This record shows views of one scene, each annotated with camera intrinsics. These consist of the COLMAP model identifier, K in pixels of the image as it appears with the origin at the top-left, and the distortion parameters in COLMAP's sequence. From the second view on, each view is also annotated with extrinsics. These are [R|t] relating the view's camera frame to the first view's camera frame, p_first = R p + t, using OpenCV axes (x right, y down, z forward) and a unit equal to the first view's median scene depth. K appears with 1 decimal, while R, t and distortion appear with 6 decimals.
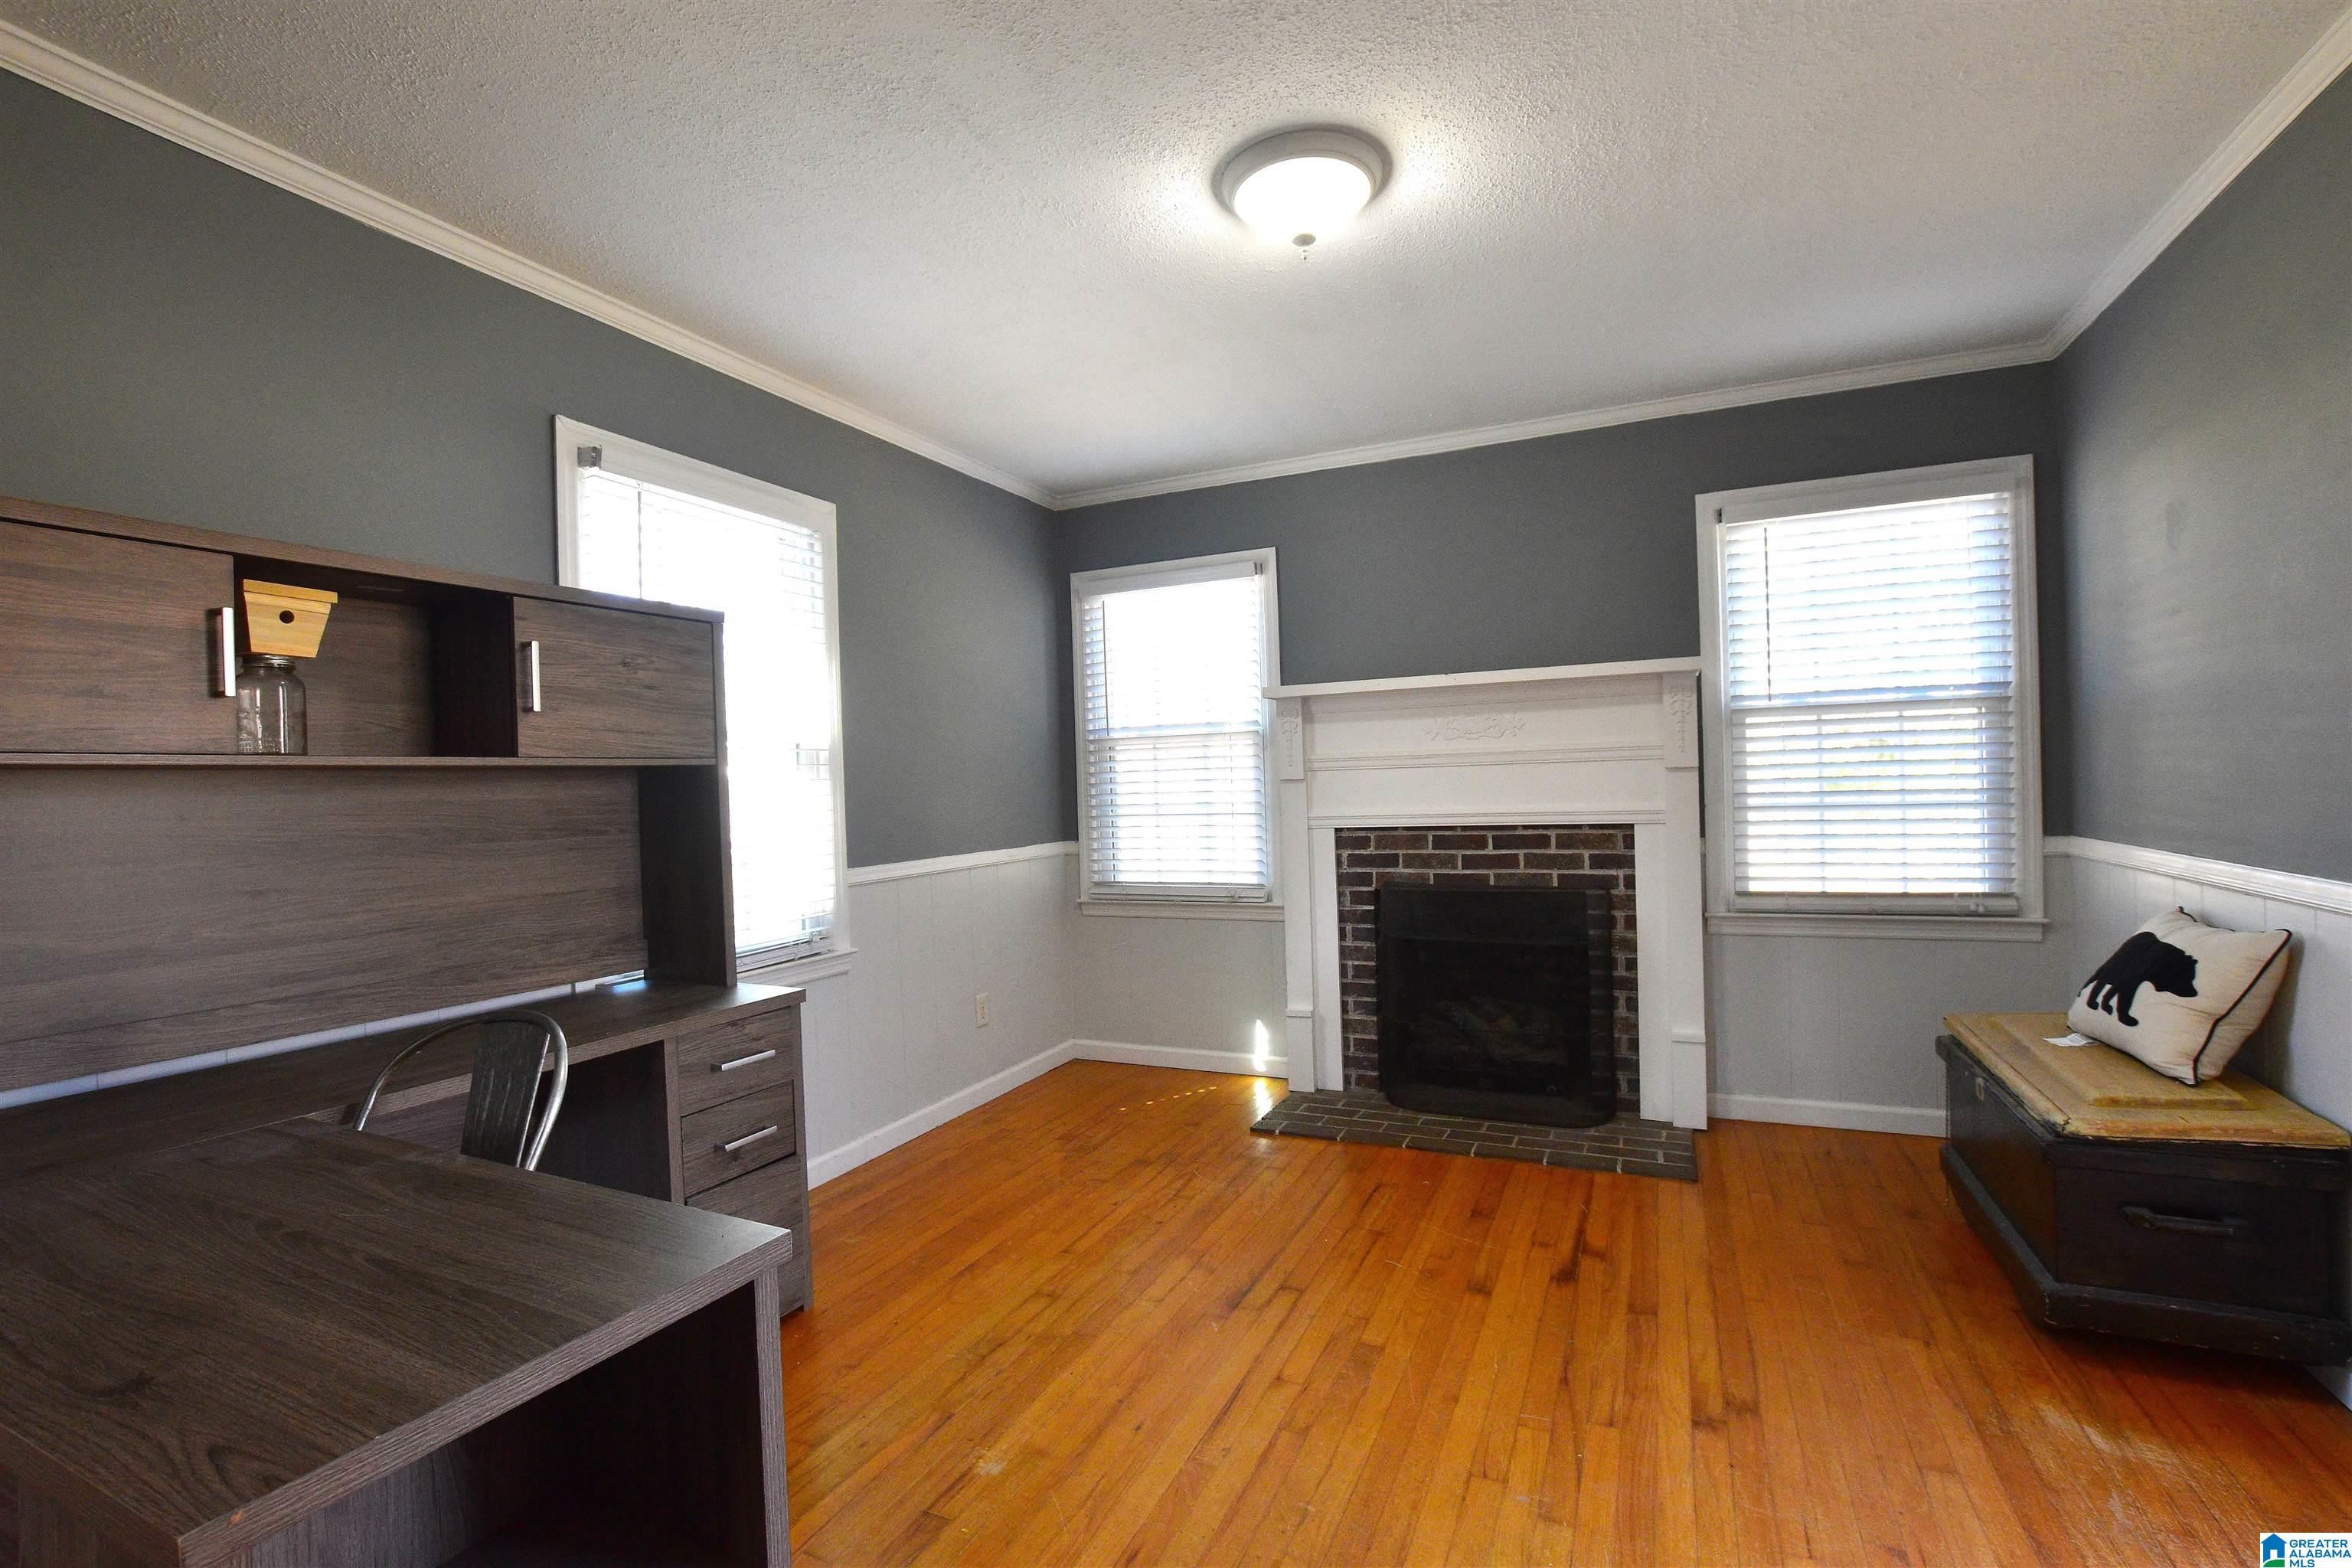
lens RADIAL K [[1055.2, 0, 1184.1], [0, 1055.2, 791.5], [0, 0, 1]] dist [-0.037696, 0.010784]
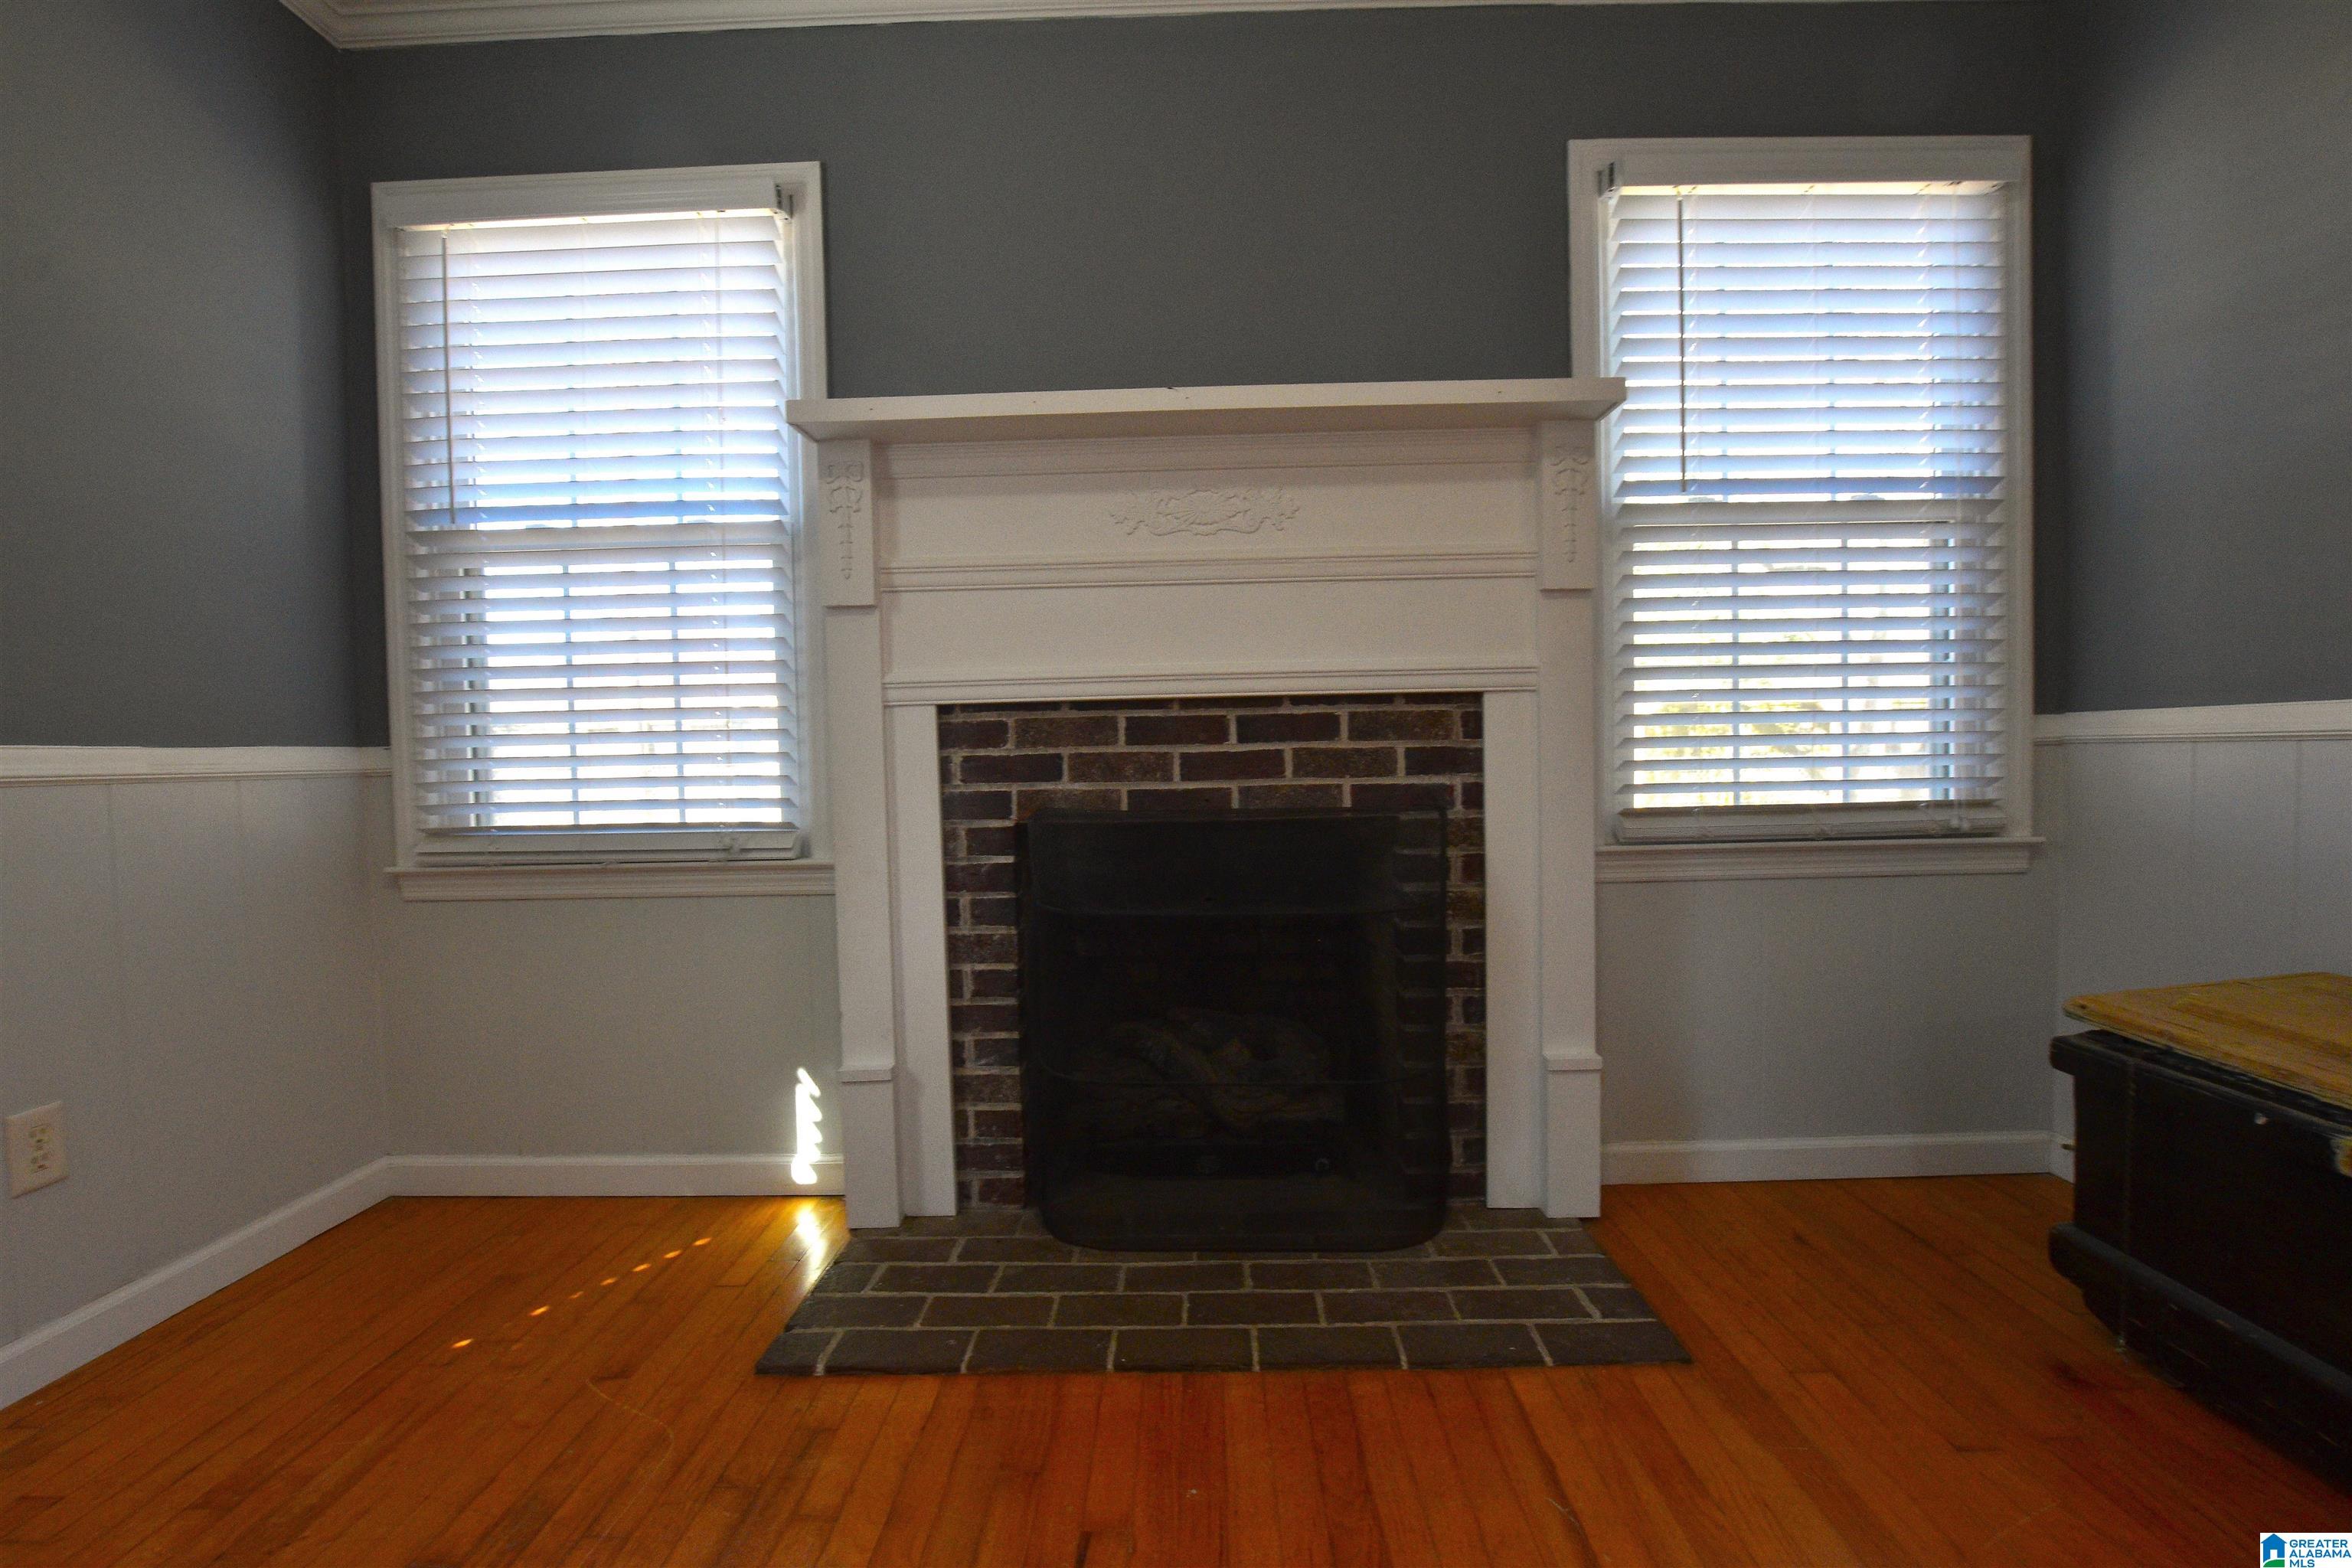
lens RADIAL K [[1055.2, 0, 1184.1], [0, 1055.2, 791.5], [0, 0, 1]] dist [-0.037696, 0.010784]
pose [[0.917286, -0.003823, 0.398211, 0.051785], [-0.002889, 0.999864, 0.016253, 0.070512], [-0.398219, -0.016059, 0.917150, 0.507330]]
